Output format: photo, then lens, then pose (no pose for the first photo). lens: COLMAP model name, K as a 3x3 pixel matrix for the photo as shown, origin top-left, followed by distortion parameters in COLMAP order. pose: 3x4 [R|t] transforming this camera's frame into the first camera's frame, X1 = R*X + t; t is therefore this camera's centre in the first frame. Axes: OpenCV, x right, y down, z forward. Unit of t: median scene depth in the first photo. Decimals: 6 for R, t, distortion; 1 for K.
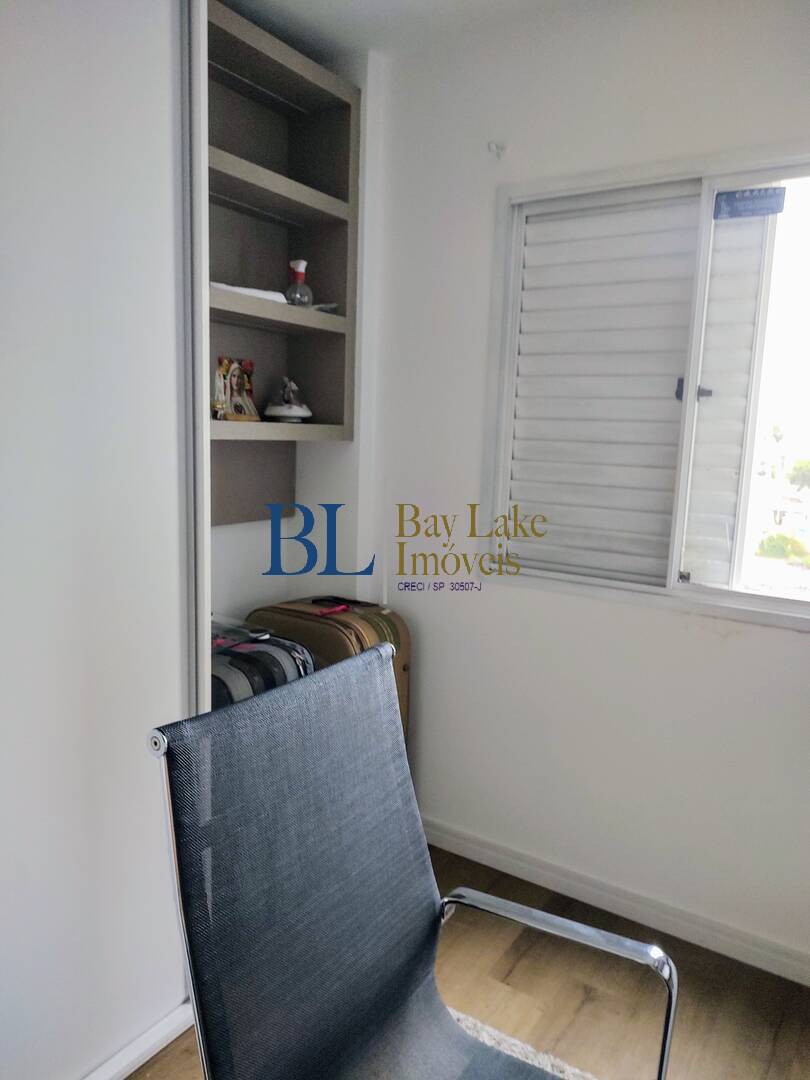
lens RADIAL K [[780.7, 0, 404.1], [0, 780.7, 537.2], [0, 0, 1]] dist [-0.007284, -0.001362]
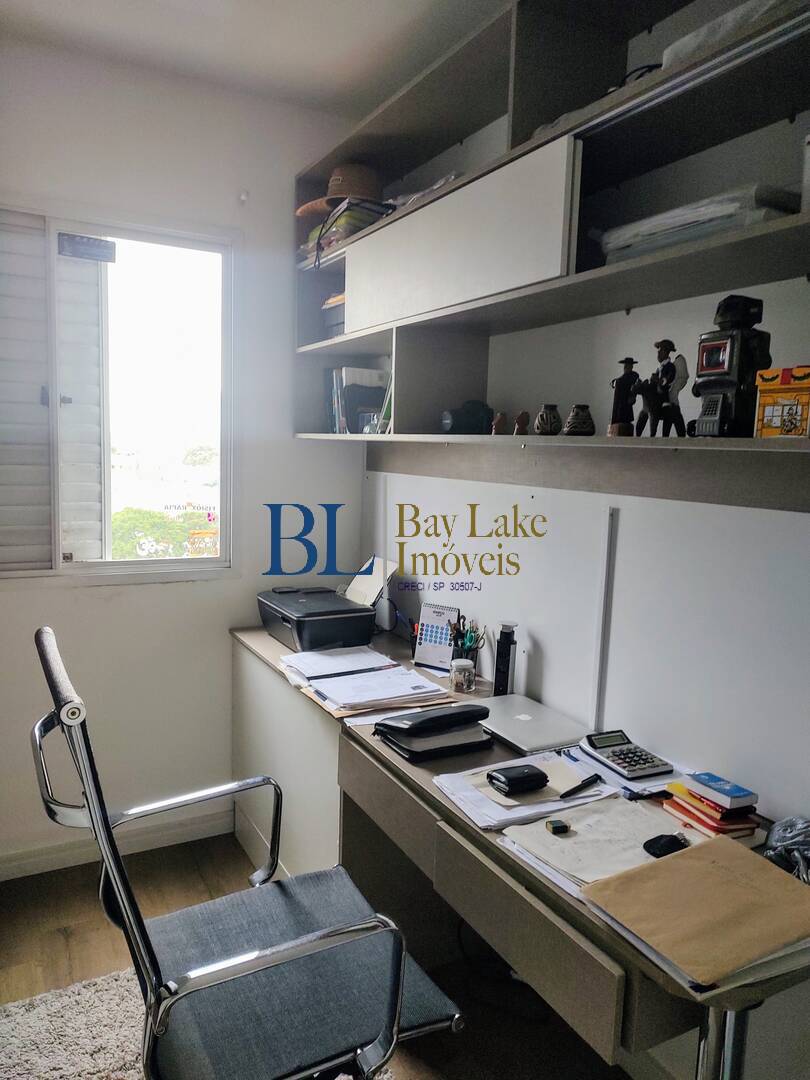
lens RADIAL K [[780.7, 0, 403.5], [0, 780.7, 542.3], [0, 0, 1]] dist [-0.007284, -0.001362]
pose [[0.464660, -0.124994, 0.876623, -0.454017], [0.110366, 0.990442, 0.082723, -0.013492], [-0.878584, 0.058312, 0.474014, 0.000451]]
